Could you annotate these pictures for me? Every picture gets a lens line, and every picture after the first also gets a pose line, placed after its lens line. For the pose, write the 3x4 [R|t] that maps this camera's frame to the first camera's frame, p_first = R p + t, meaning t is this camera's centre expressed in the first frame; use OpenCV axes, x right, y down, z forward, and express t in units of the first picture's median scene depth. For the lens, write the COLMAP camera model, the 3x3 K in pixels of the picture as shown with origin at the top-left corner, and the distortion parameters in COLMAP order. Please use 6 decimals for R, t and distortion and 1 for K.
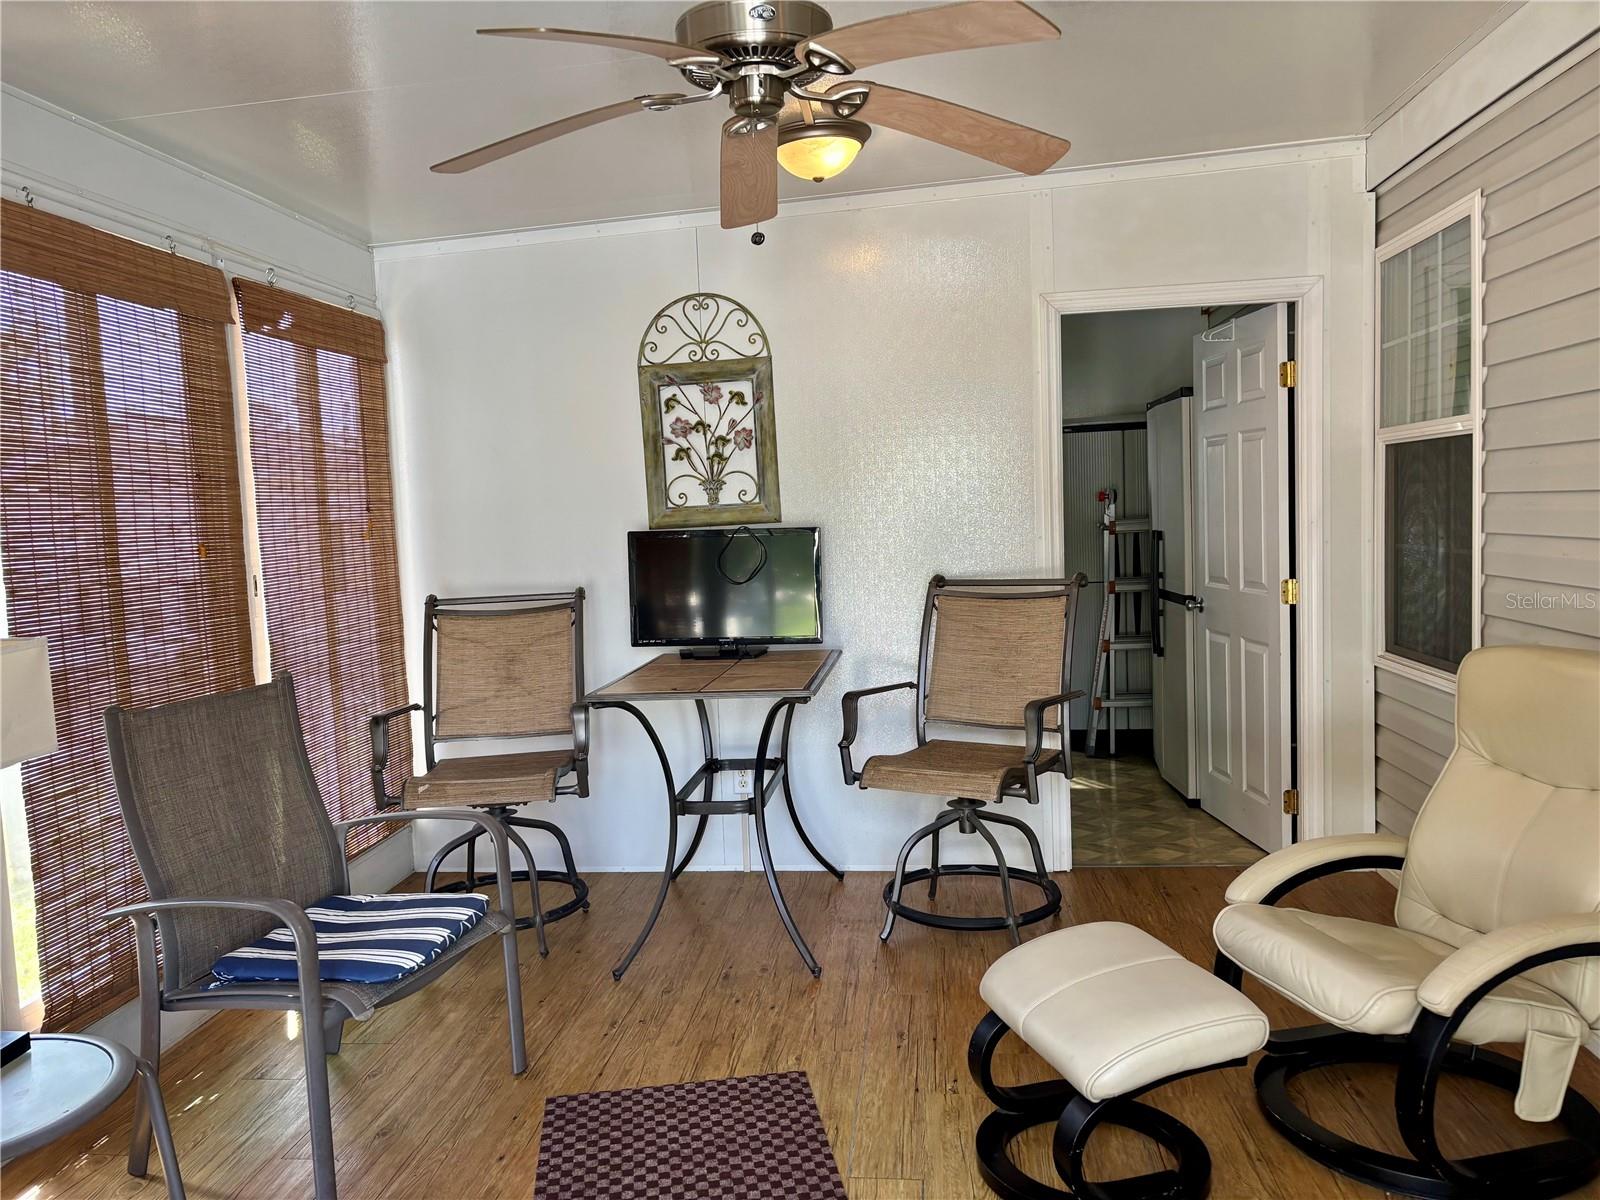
lens RADIAL K [[1199.1, 0, 790.5], [0, 1199.1, 613.2], [0, 0, 1]] dist [0.054510, -0.059250]
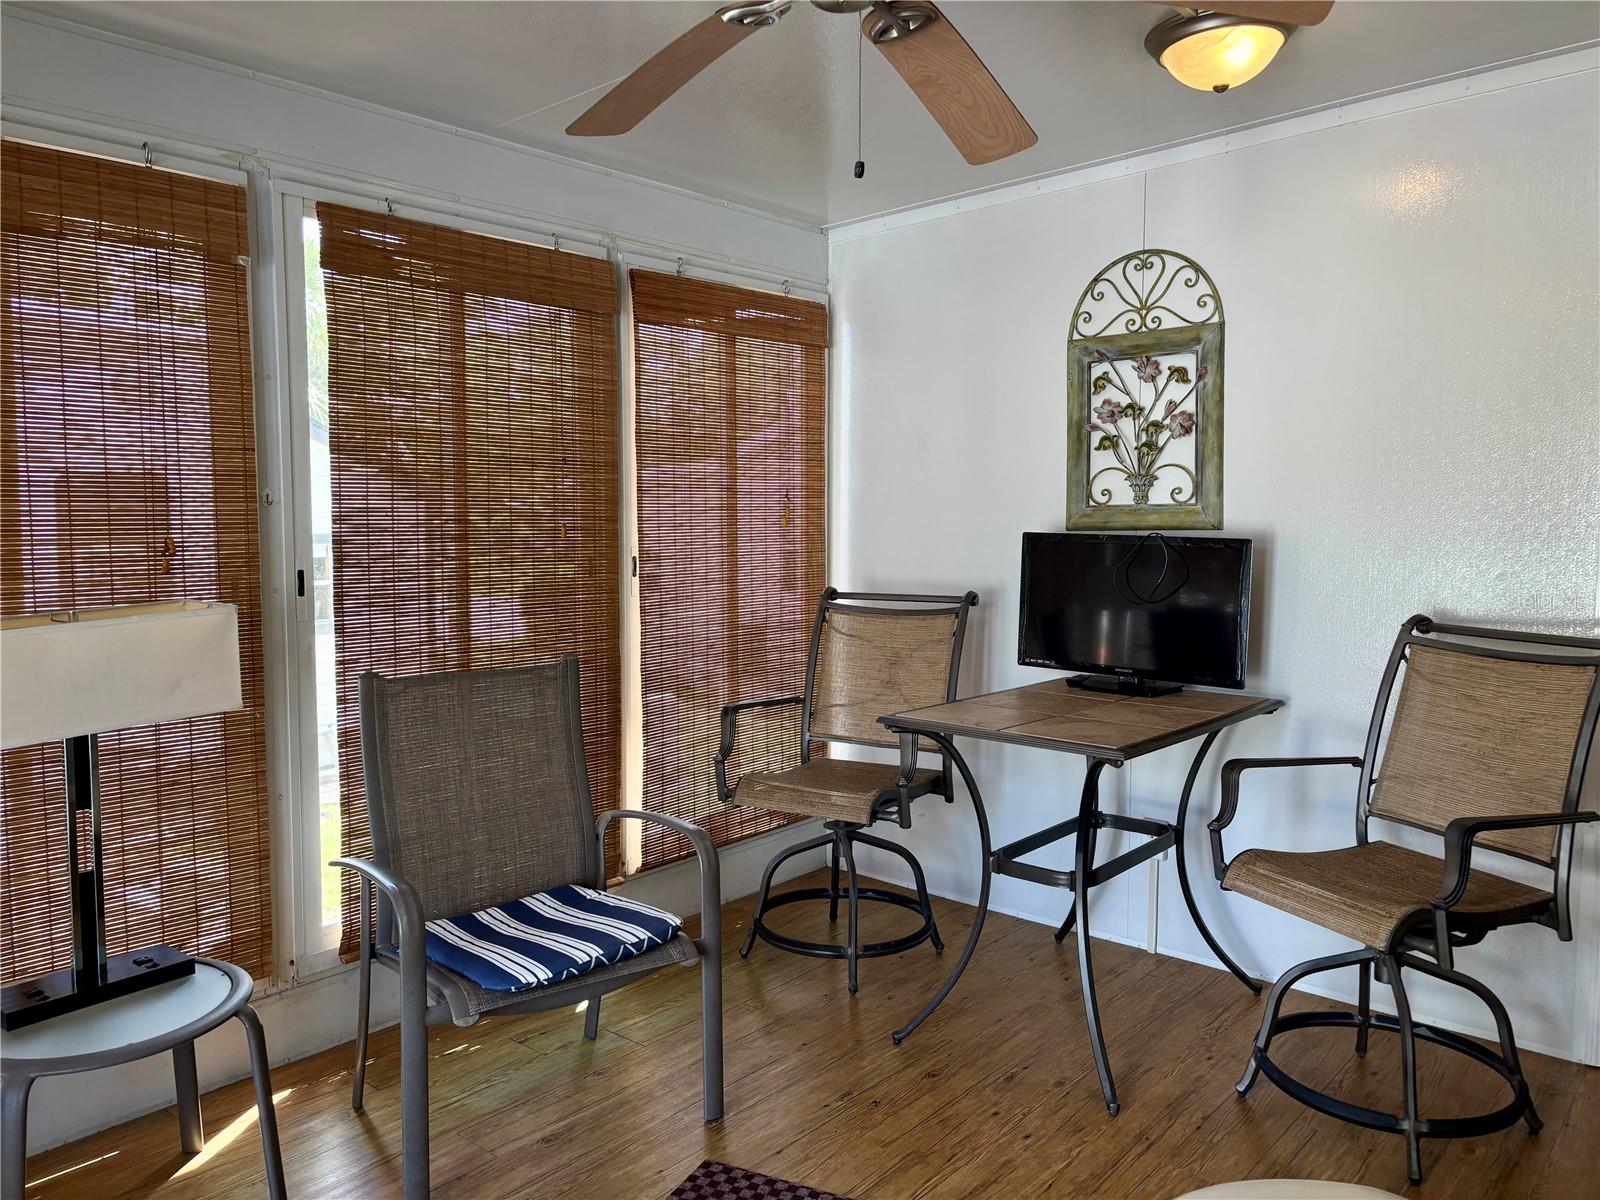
lens RADIAL K [[1199.1, 0, 802.6], [0, 1199.1, 598.2], [0, 0, 1]] dist [0.054510, -0.059250]
pose [[0.831721, 0.085290, -0.548604, 0.205783], [-0.083745, 0.996097, 0.027897, -0.030018], [0.548842, 0.022740, 0.835617, 0.181186]]
